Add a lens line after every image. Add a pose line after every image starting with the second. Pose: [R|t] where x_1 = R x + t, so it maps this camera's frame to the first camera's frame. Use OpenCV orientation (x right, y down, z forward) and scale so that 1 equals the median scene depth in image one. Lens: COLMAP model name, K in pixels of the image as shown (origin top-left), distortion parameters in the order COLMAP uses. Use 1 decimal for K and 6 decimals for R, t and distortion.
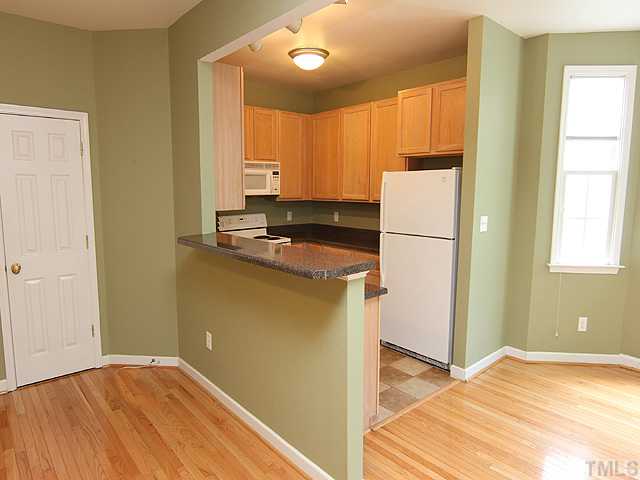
lens RADIAL K [[409.7, 0, 315.8], [0, 409.7, 239.5], [0, 0, 1]] dist [-0.008673, -0.001121]
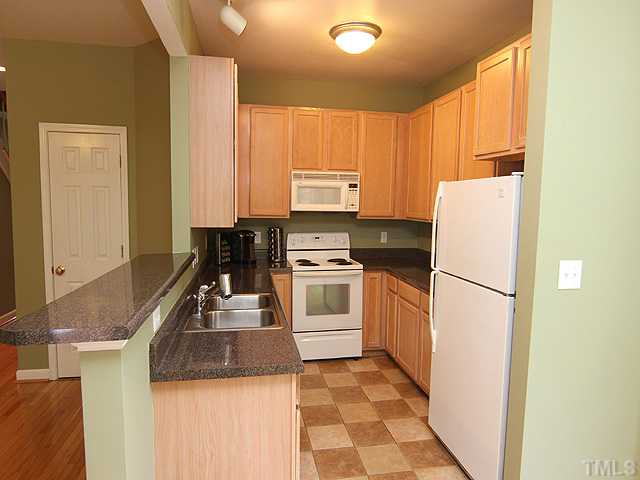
lens RADIAL K [[409.7, 0, 319.4], [0, 409.7, 239.2], [0, 0, 1]] dist [-0.008673, -0.001121]
pose [[0.863818, 0.061723, -0.500009, 0.344683], [-0.080904, 0.996581, -0.016748, -0.042762], [0.497266, 0.054920, 0.865858, 0.316787]]
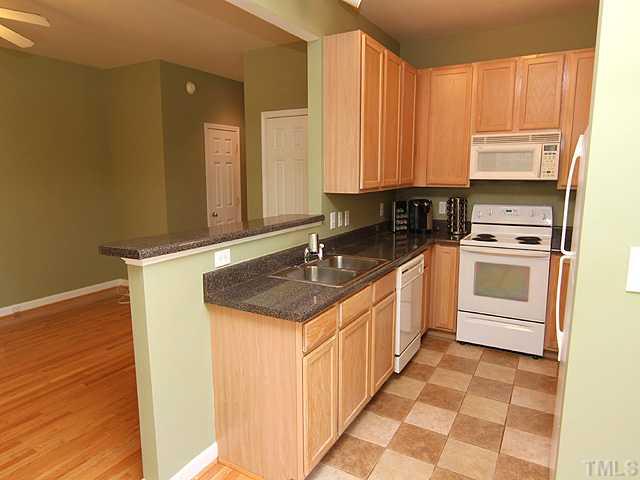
lens RADIAL K [[409.7, 0, 314.0], [0, 409.7, 236.7], [0, 0, 1]] dist [-0.008673, -0.001121]
pose [[0.320937, 0.150085, -0.935133, 0.552794], [-0.119153, 0.985918, 0.117342, -0.063763], [0.939576, 0.073764, 0.334300, 0.537360]]
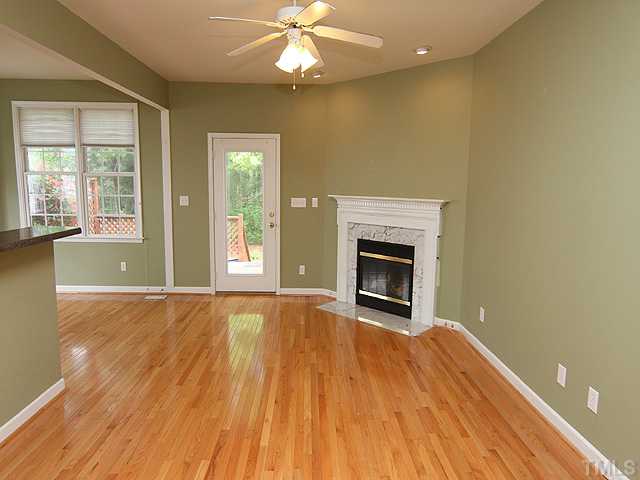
lens RADIAL K [[409.7, 0, 318.0], [0, 409.7, 239.3], [0, 0, 1]] dist [-0.008673, -0.001121]
pose [[-0.767853, -0.101655, 0.632509, -0.809949], [0.066470, 0.969359, 0.236486, -0.093050], [-0.637168, 0.223629, -0.737568, 0.738324]]
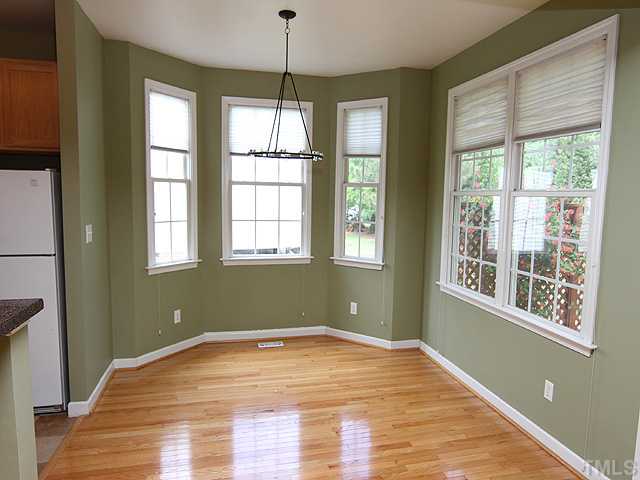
lens RADIAL K [[409.7, 0, 317.9], [0, 409.7, 237.8], [0, 0, 1]] dist [-0.008673, -0.001121]
pose [[0.465302, -0.086155, 0.880949, -0.127727], [0.100089, 0.993990, 0.044344, -0.015870], [-0.879475, 0.067540, 0.471128, 0.120803]]
